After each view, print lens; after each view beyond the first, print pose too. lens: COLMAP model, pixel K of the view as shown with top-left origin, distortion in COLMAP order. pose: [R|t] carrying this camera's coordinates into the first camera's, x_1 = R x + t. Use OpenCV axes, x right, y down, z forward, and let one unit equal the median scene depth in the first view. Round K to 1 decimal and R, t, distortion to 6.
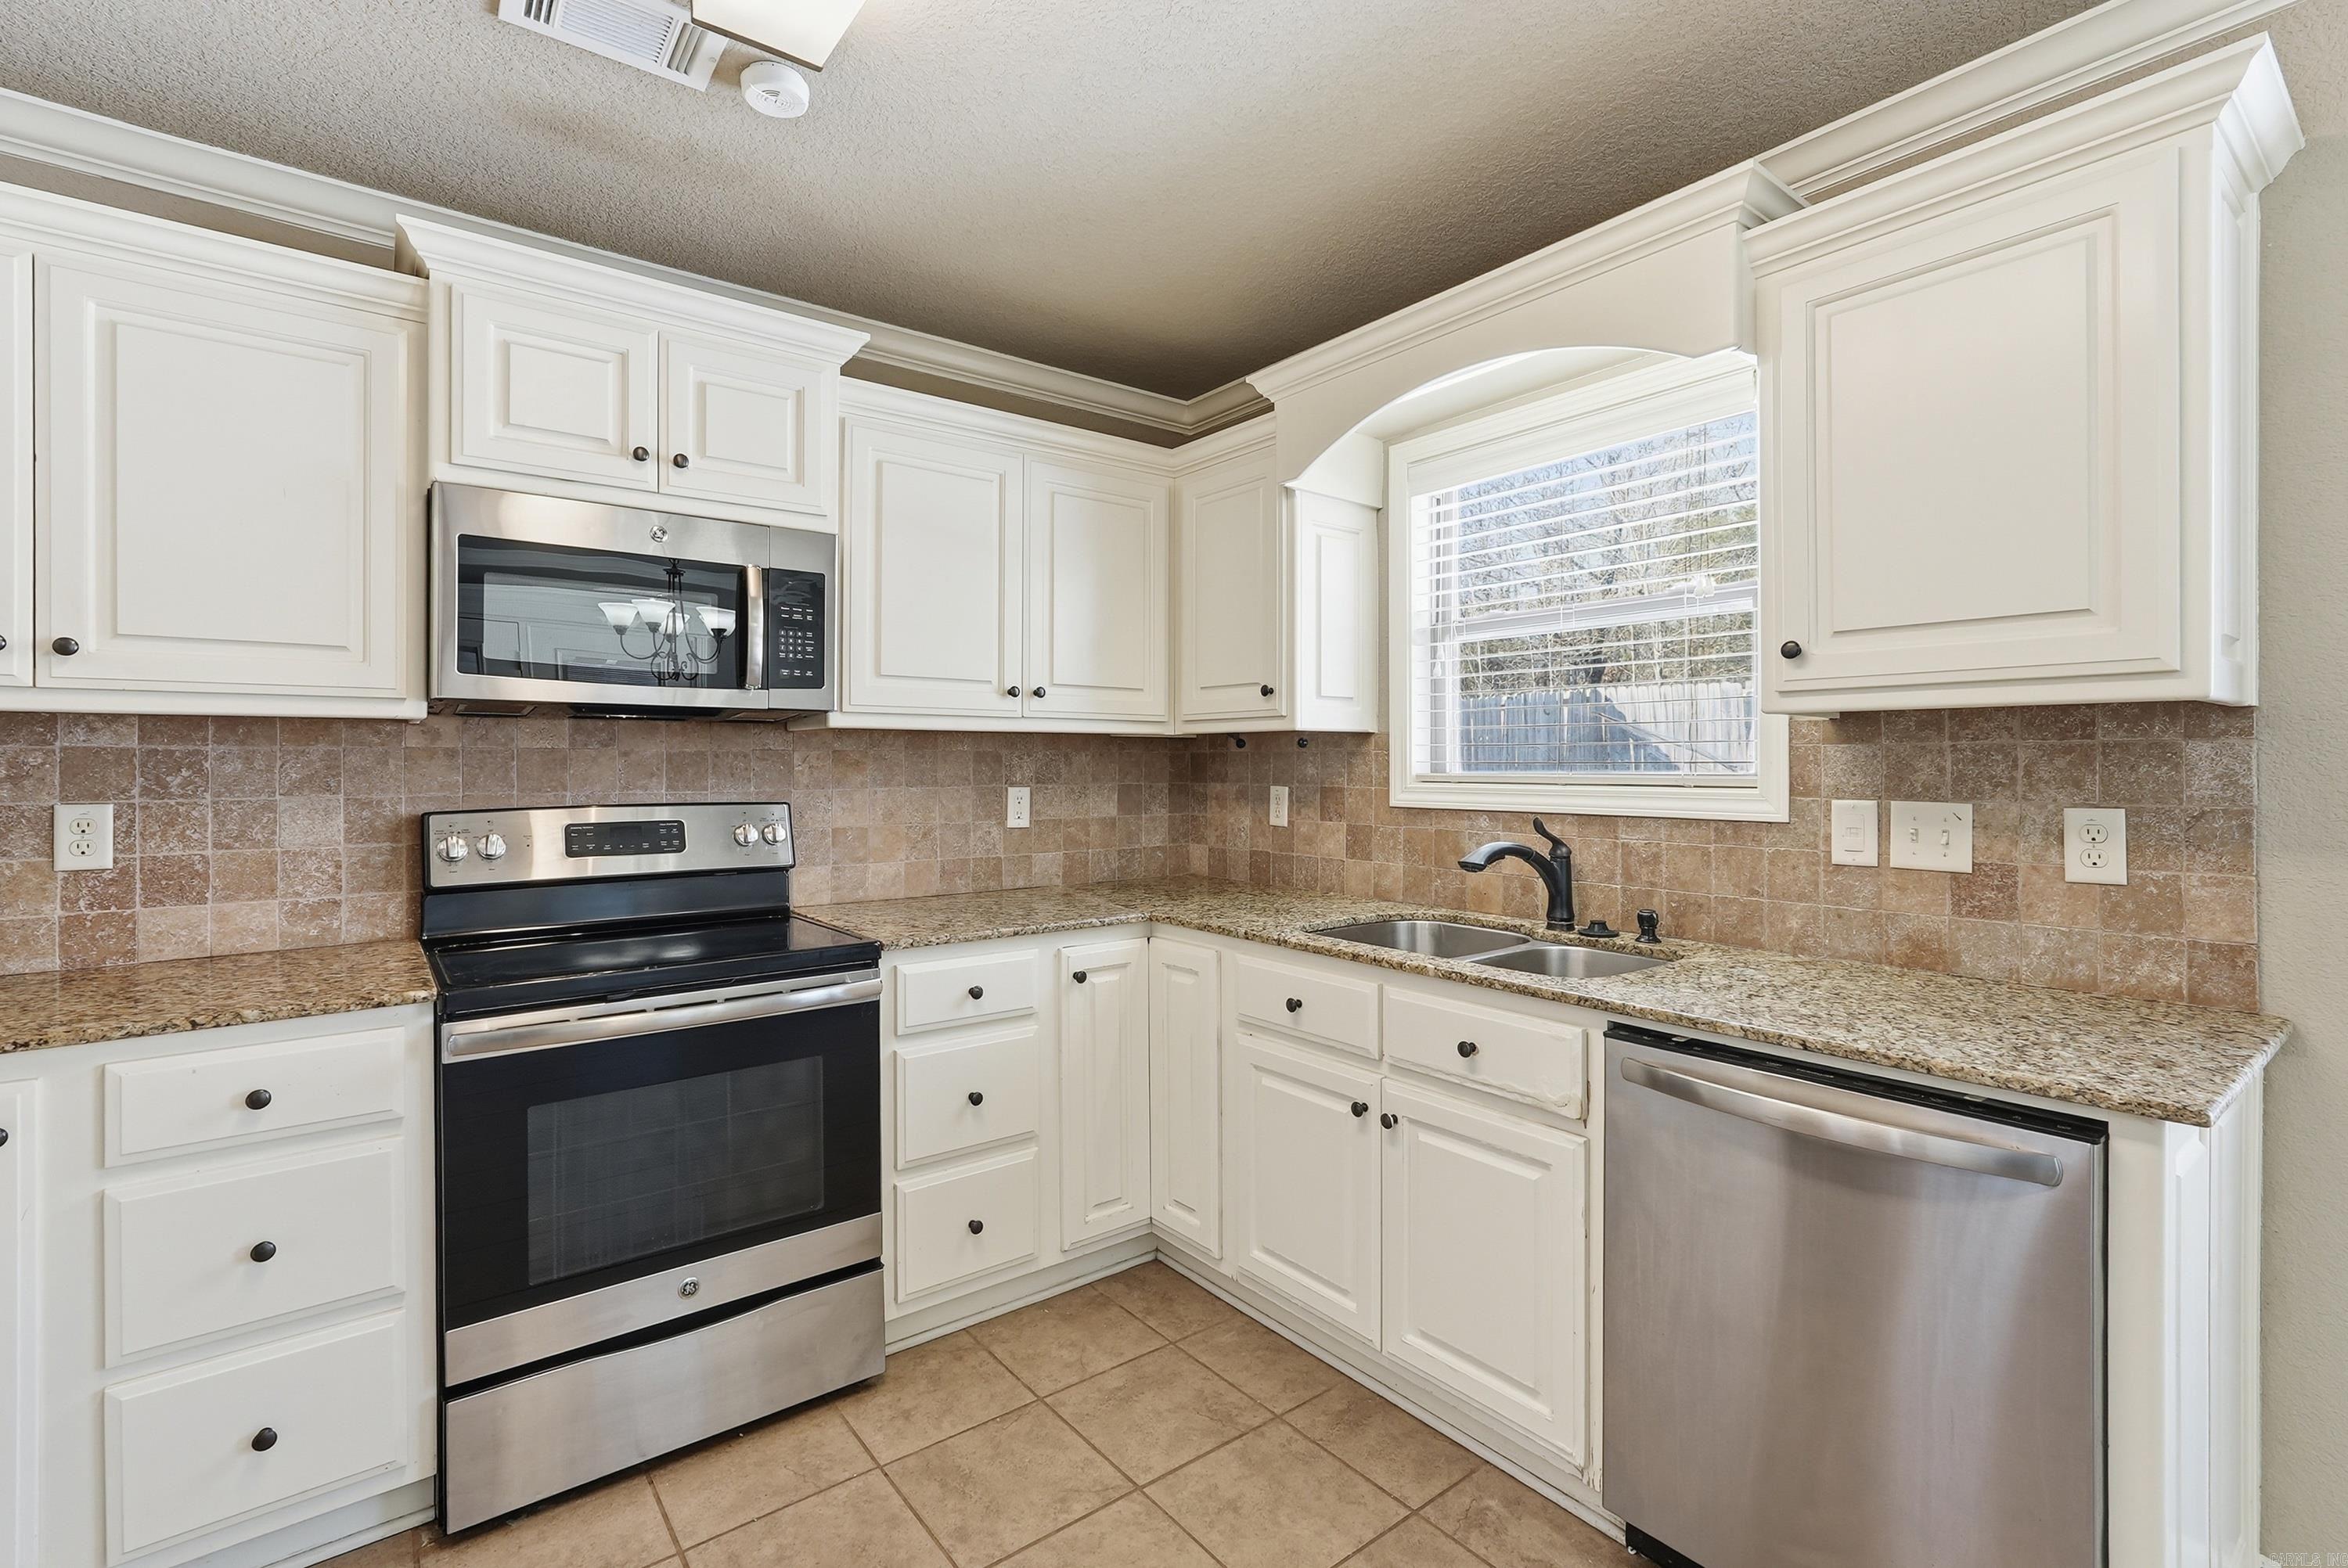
lens RADIAL K [[1050.3, 0, 1171.9], [0, 1050.3, 761.6], [0, 0, 1]] dist [-0.016221, 0.008125]
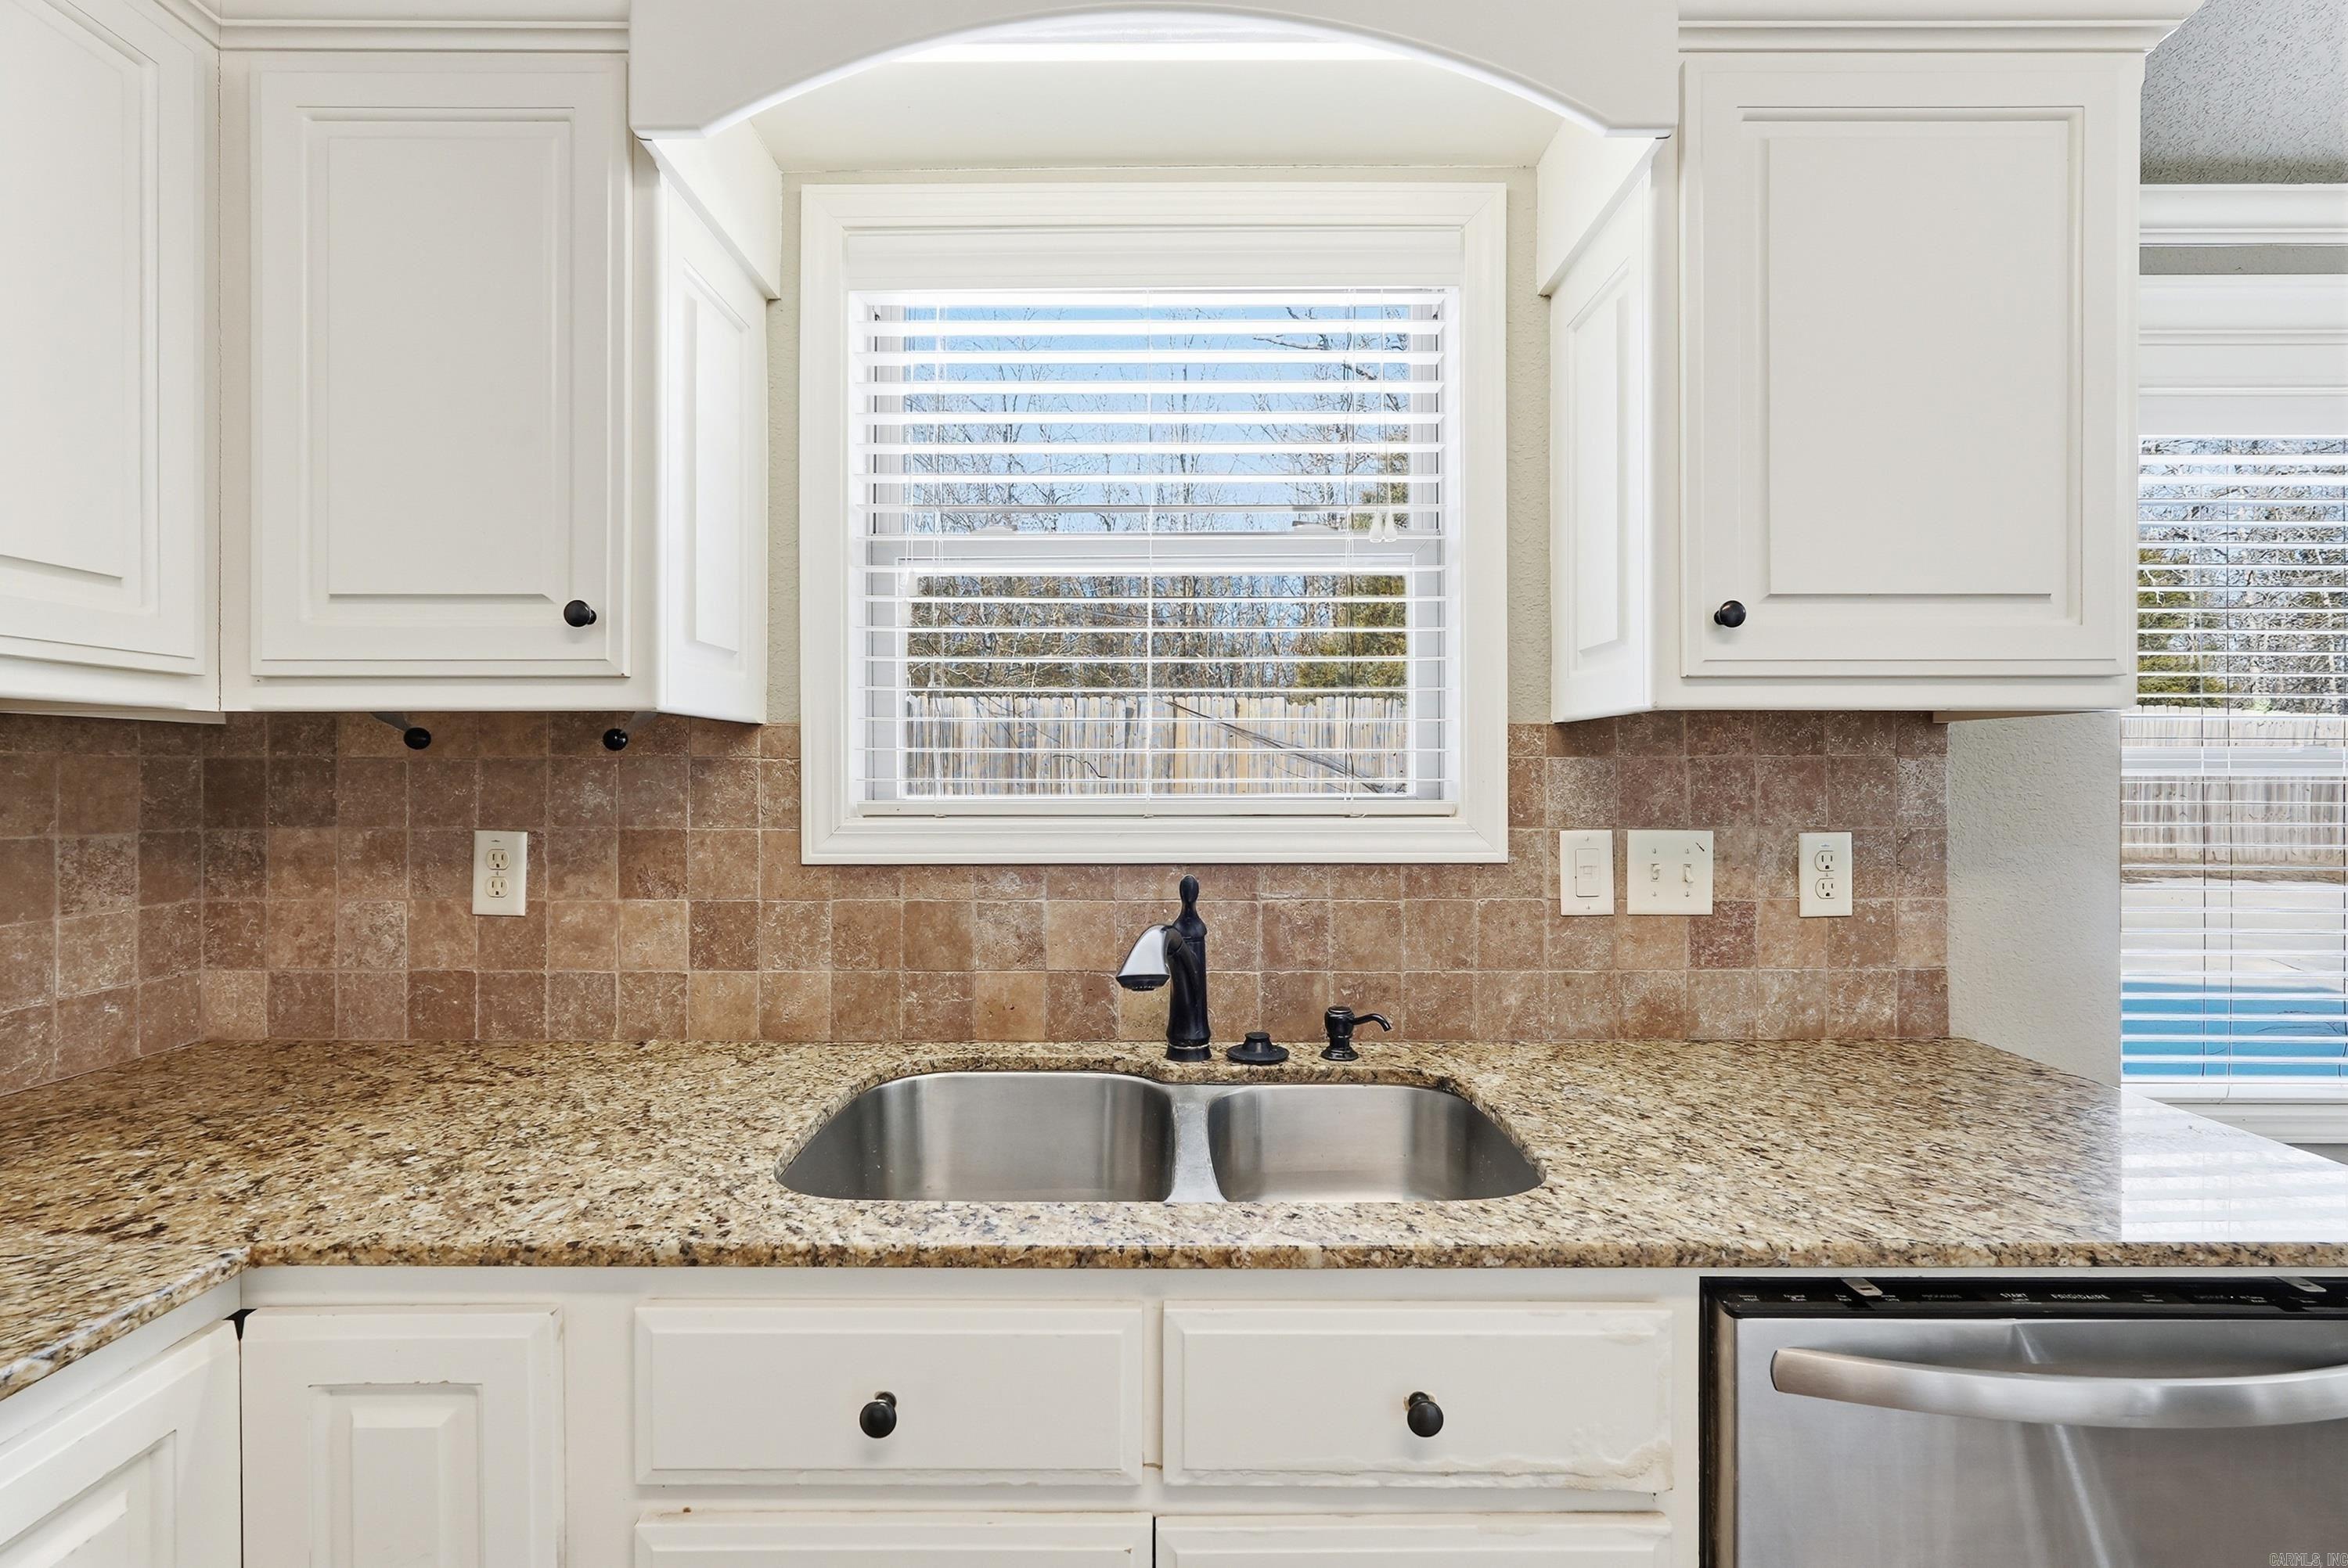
lens RADIAL K [[1050.3, 0, 1187.1], [0, 1050.3, 775.8], [0, 0, 1]] dist [-0.016221, 0.008125]
pose [[0.611917, 0.001316, 0.790921, -0.118529], [-0.000322, 0.999999, -0.001414, -0.001528], [-0.790922, 0.000611, 0.611917, 0.678607]]
